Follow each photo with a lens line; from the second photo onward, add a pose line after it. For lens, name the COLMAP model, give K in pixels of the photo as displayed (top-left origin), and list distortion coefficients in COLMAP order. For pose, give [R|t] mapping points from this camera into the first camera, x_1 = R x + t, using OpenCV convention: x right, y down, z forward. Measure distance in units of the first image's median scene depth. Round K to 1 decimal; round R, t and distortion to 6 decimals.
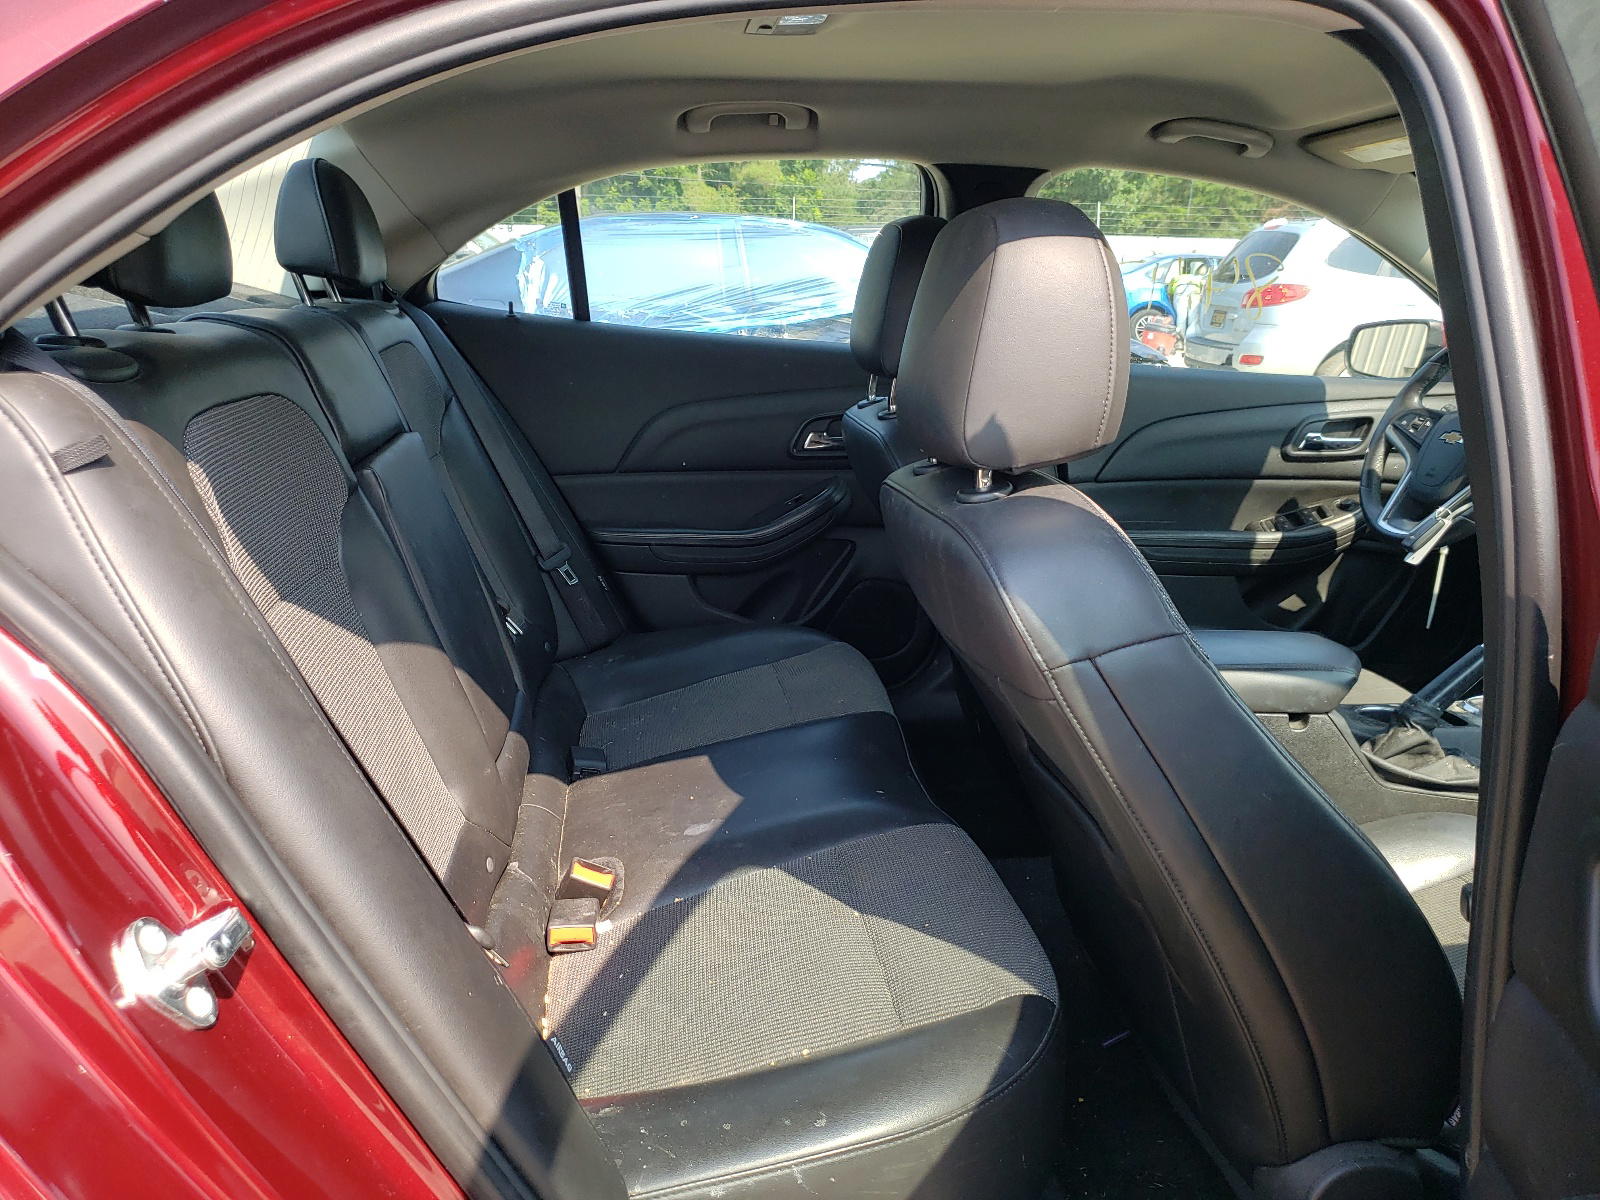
lens RADIAL K [[1259.5, 0, 804.8], [0, 1259.5, 592.6], [0, 0, 1]] dist [0.032238, -0.018357]
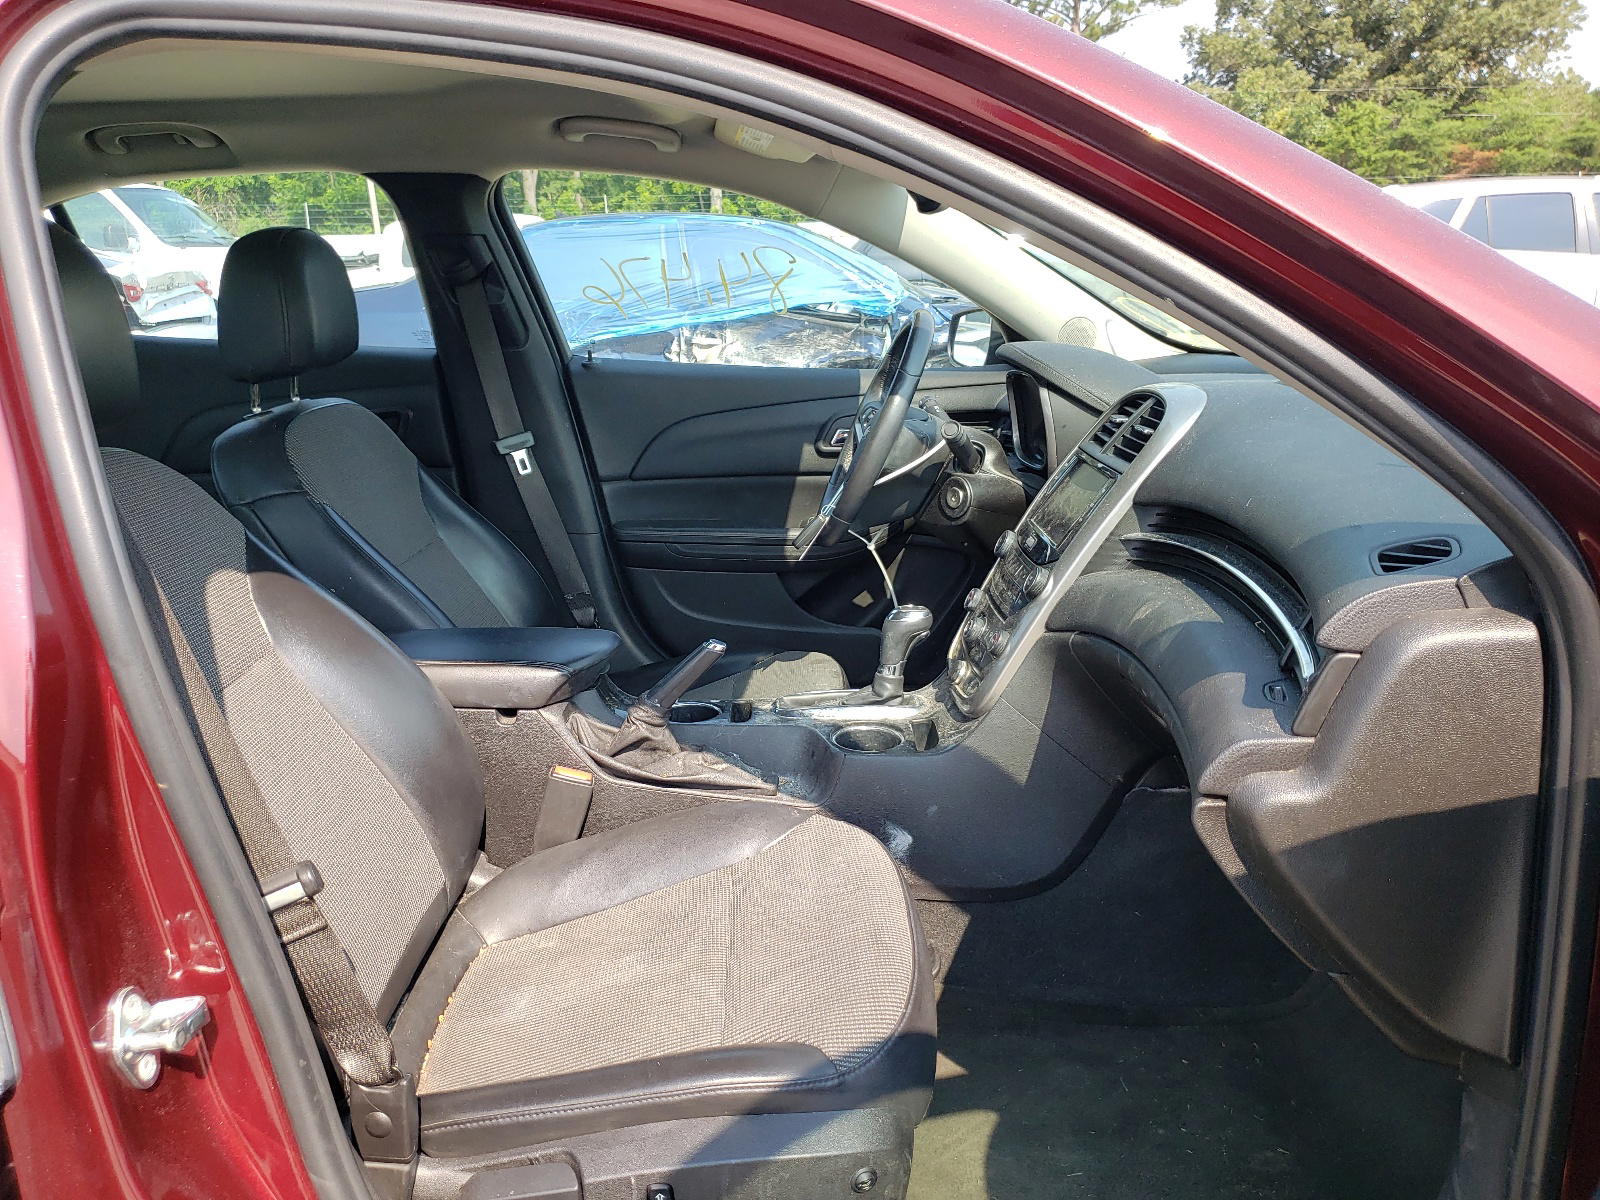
lens RADIAL K [[1259.5, 0, 798.2], [0, 1259.5, 606.5], [0, 0, 1]] dist [0.032238, -0.018357]
pose [[0.990554, 0.003512, -0.137078, 0.494440], [-0.001242, 0.999861, 0.016641, -0.003114], [0.137117, -0.016313, 0.990421, 0.014139]]
